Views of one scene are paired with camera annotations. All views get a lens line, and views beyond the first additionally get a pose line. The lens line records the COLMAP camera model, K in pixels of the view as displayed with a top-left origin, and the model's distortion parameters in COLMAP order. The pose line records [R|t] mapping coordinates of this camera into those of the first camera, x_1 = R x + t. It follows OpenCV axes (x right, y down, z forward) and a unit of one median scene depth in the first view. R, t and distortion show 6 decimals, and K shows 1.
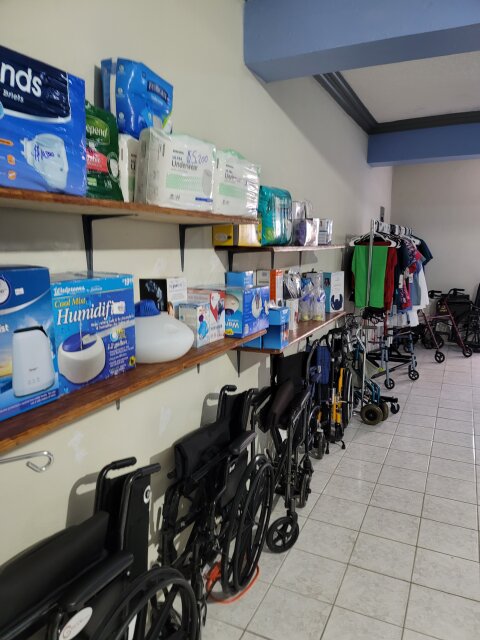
lens RADIAL K [[464.2, 0, 240.3], [0, 464.2, 318.9], [0, 0, 1]] dist [0.011373, 0.001575]
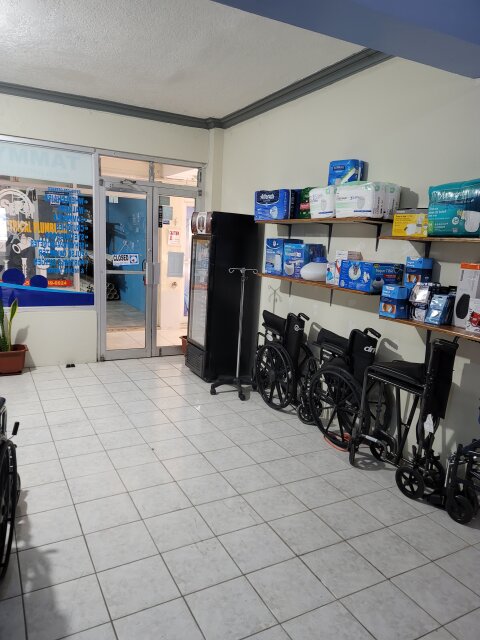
lens RADIAL K [[464.2, 0, 240.2], [0, 464.2, 321.2], [0, 0, 1]] dist [0.011373, 0.001575]
pose [[-0.593180, 0.101744, -0.798614, 2.116694], [-0.180608, 0.949880, 0.255164, -0.276892], [0.784549, 0.295594, -0.545075, 2.192568]]
